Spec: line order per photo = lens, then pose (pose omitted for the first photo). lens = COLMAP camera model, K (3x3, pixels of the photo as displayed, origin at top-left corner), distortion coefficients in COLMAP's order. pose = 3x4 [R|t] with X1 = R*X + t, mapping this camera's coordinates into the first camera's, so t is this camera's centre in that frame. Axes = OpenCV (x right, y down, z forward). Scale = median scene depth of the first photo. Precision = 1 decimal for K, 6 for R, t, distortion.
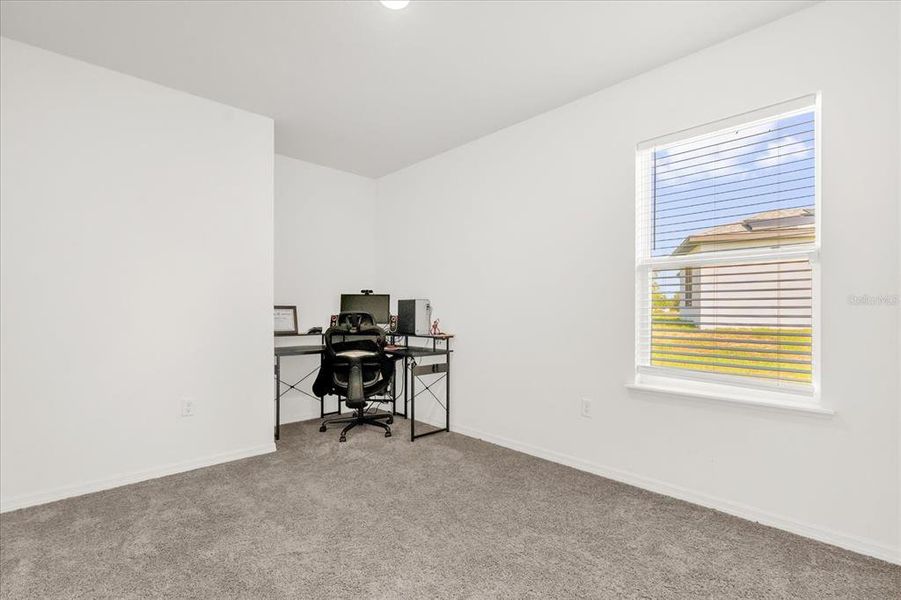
lens RADIAL K [[414.3, 0, 454.7], [0, 414.3, 301.6], [0, 0, 1]] dist [0.000799, 0.000004]
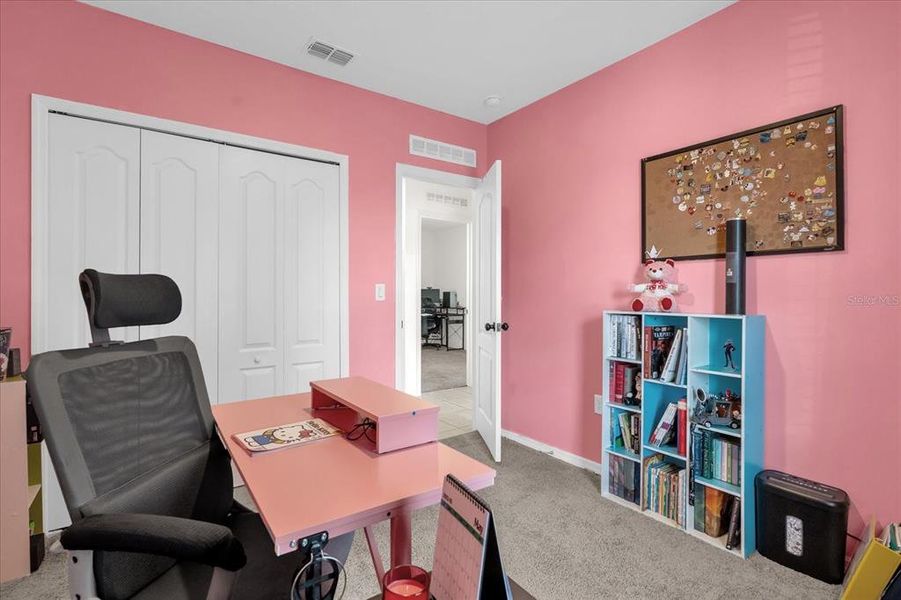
lens RADIAL K [[414.3, 0, 450.7], [0, 414.3, 297.9], [0, 0, 1]] dist [0.000799, 0.000004]
pose [[0.984062, 0.011321, -0.177466, 0.306845], [-0.008498, 0.999825, 0.016663, -0.009791], [0.177623, -0.014889, 0.983986, -1.213880]]
